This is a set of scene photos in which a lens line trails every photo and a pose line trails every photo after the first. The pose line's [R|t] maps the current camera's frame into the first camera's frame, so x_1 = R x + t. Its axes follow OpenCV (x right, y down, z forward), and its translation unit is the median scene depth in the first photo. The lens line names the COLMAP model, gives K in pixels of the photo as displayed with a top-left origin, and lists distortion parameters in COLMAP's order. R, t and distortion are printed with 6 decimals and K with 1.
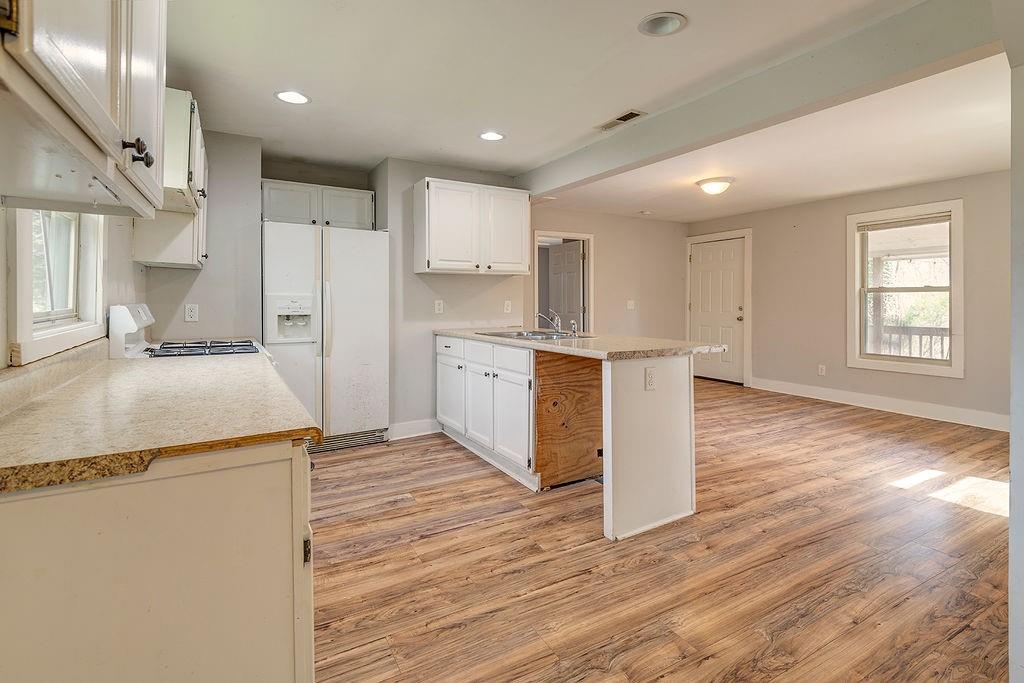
lens RADIAL K [[488.1, 0, 517.3], [0, 488.1, 303.9], [0, 0, 1]] dist [0.016455, -0.007215]
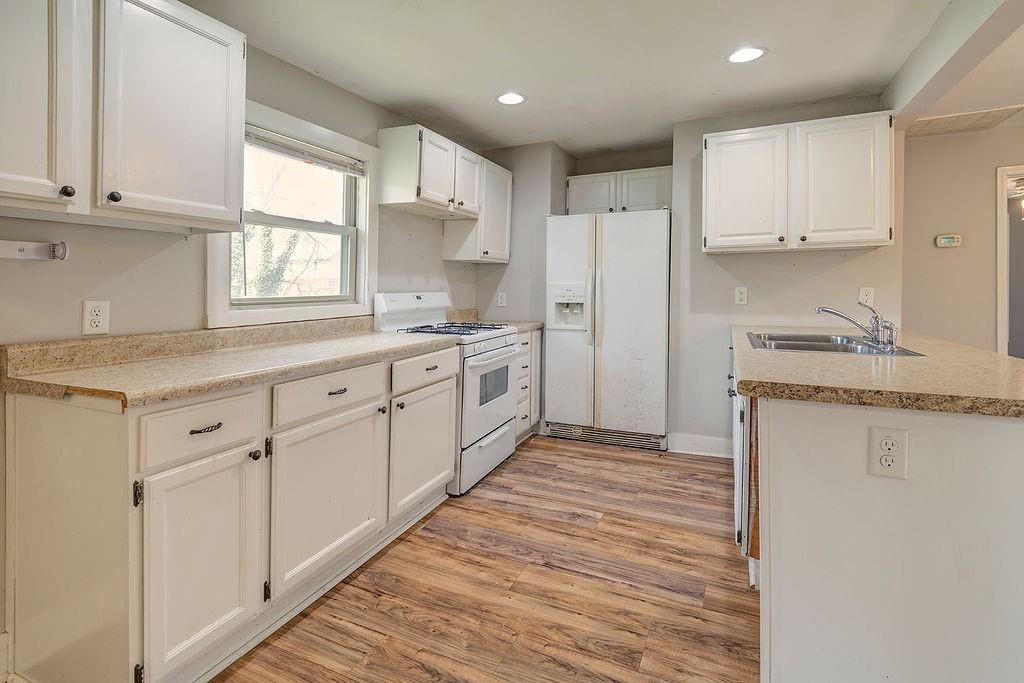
lens RADIAL K [[488.1, 0, 512.1], [0, 488.1, 285.3], [0, 0, 1]] dist [0.016455, -0.007215]
pose [[0.565137, -0.011356, -0.824919, 0.440032], [-0.000772, 0.999898, -0.014293, 0.000640], [0.824997, 0.008714, 0.565070, 0.419958]]
